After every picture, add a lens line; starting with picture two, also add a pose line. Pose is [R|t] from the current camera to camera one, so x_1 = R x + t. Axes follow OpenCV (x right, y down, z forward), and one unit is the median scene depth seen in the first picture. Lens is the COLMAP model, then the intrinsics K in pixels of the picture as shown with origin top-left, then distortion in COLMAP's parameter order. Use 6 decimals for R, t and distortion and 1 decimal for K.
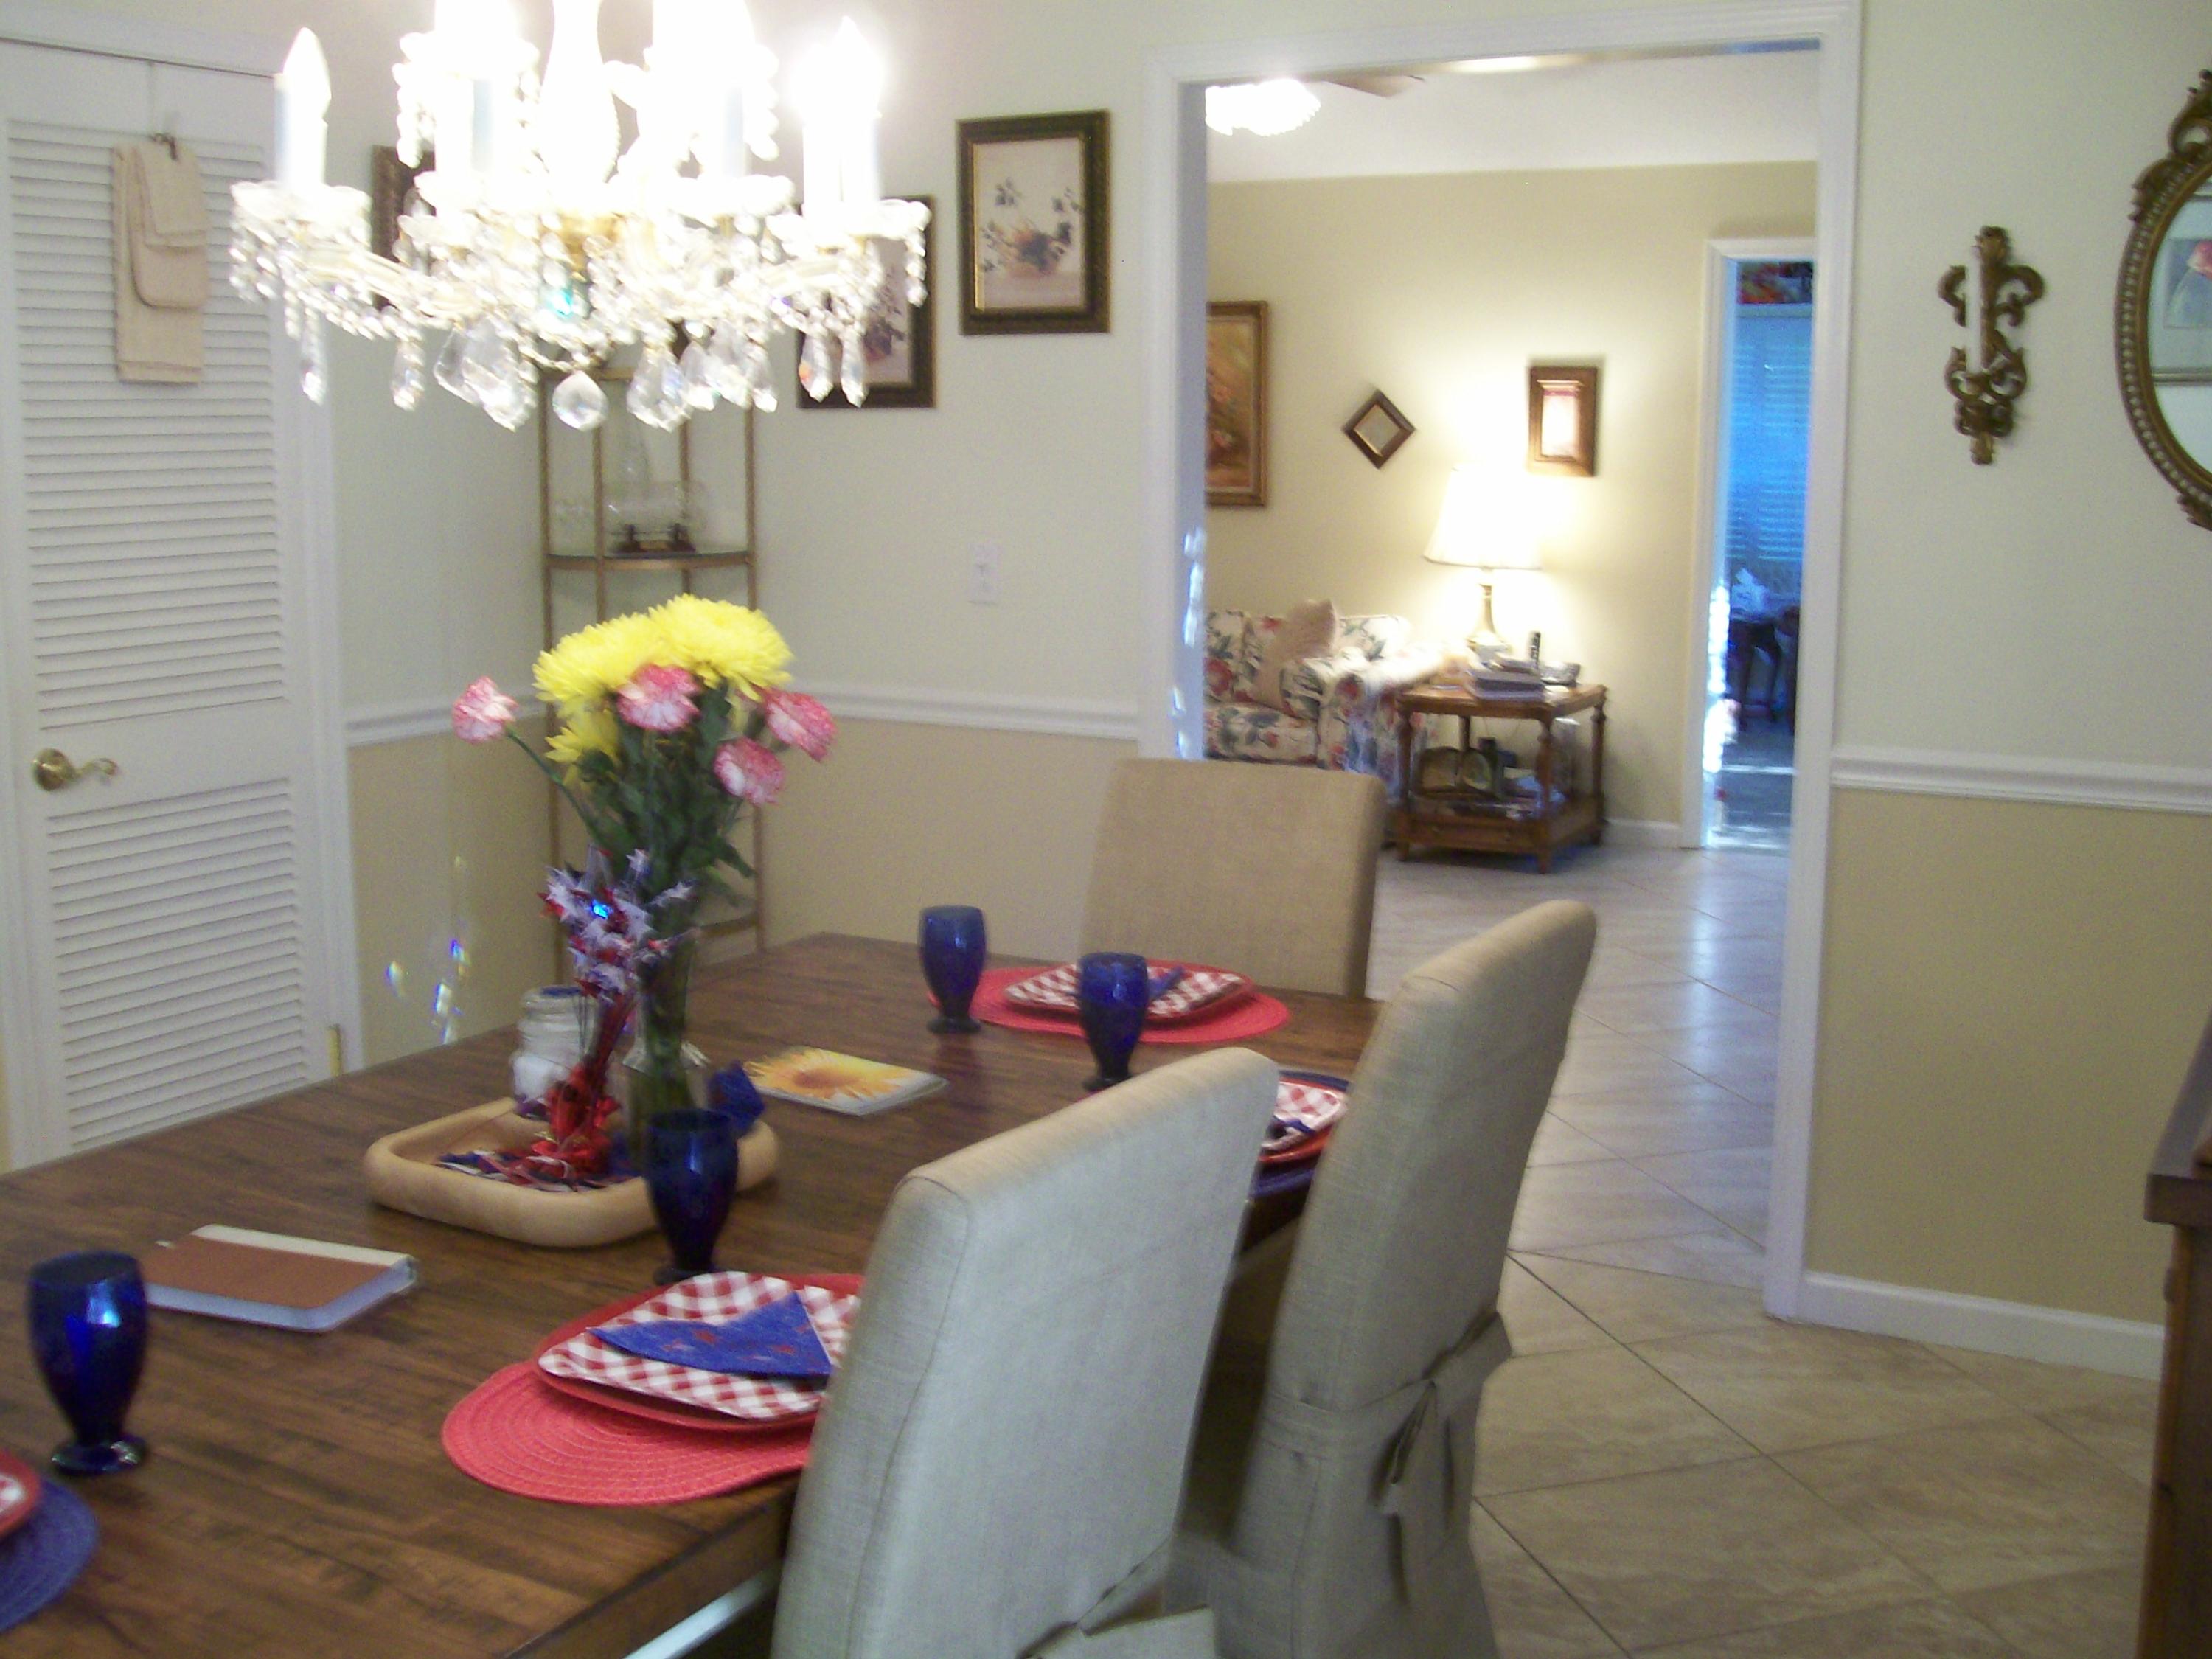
lens RADIAL K [[2440.3, 0, 1106.0], [0, 2440.3, 829.5], [0, 0, 1]] dist [-0.183733, 0.151360]
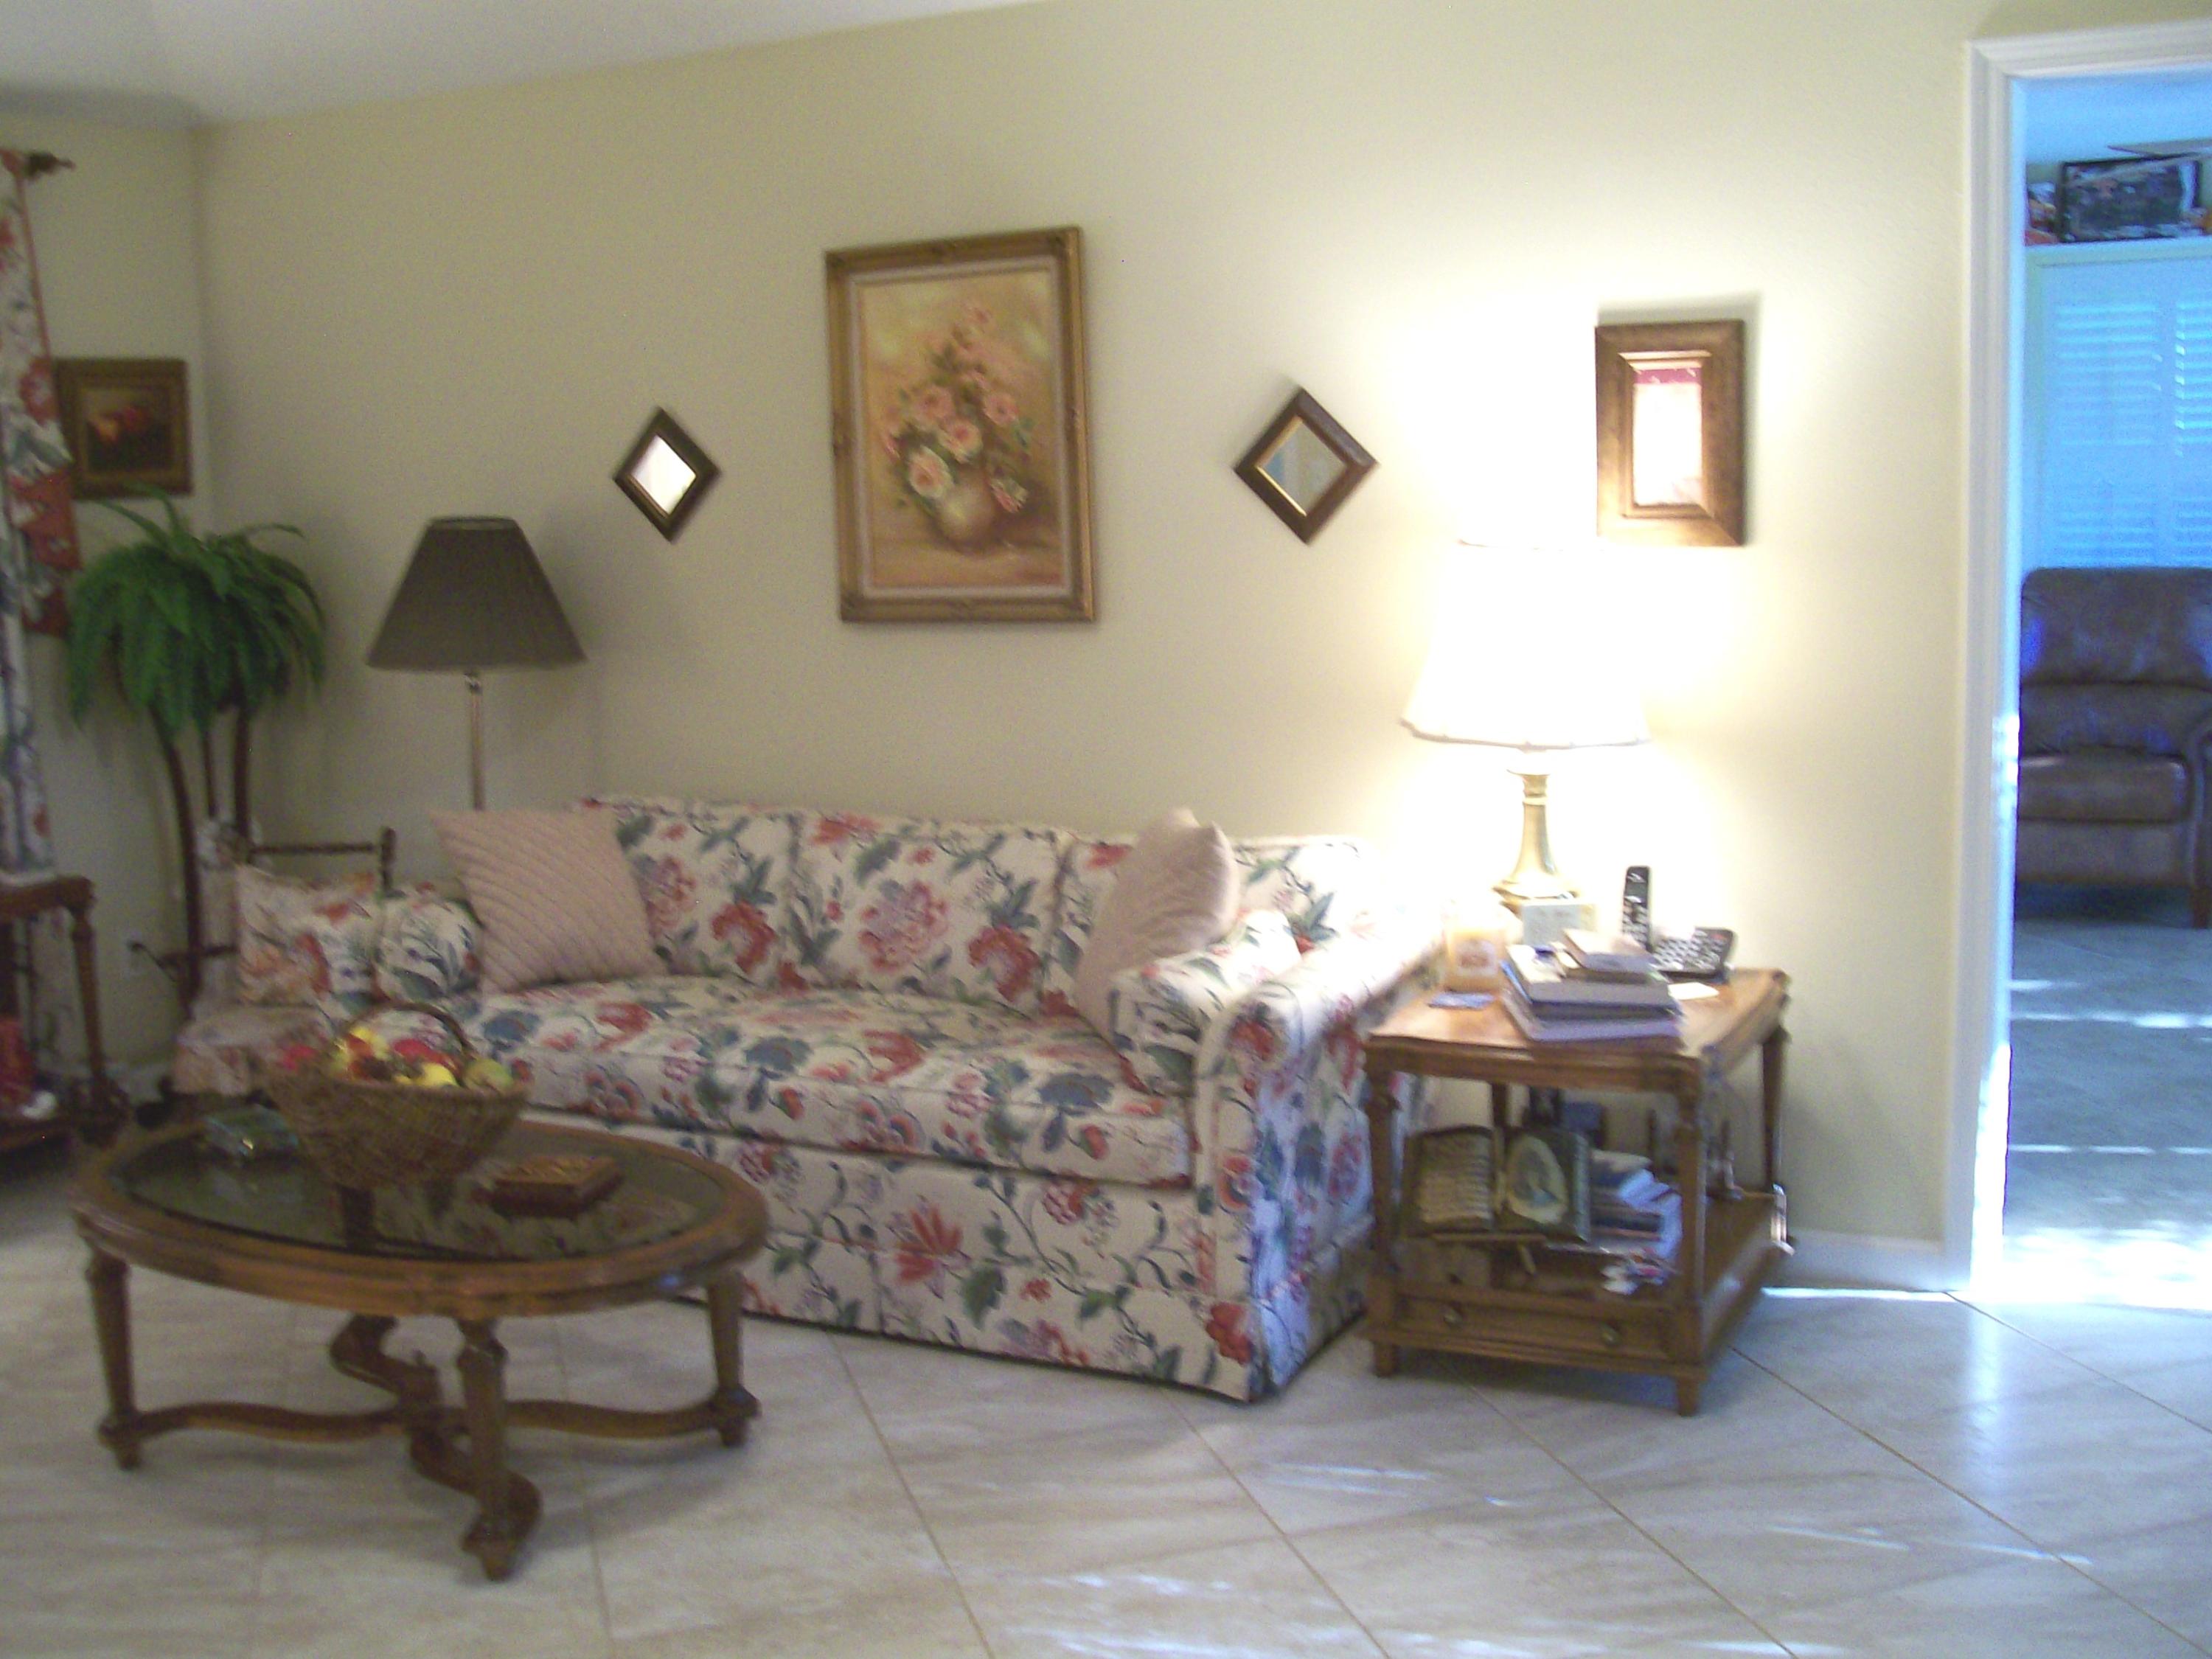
lens RADIAL K [[2440.3, 0, 1106.0], [0, 2440.3, 829.5], [0, 0, 1]] dist [-0.183733, 0.151360]
pose [[0.999126, -0.040954, 0.008406, 0.066719], [0.041075, 0.999048, -0.014729, -0.086707], [-0.007795, 0.015061, 0.999856, 0.515052]]
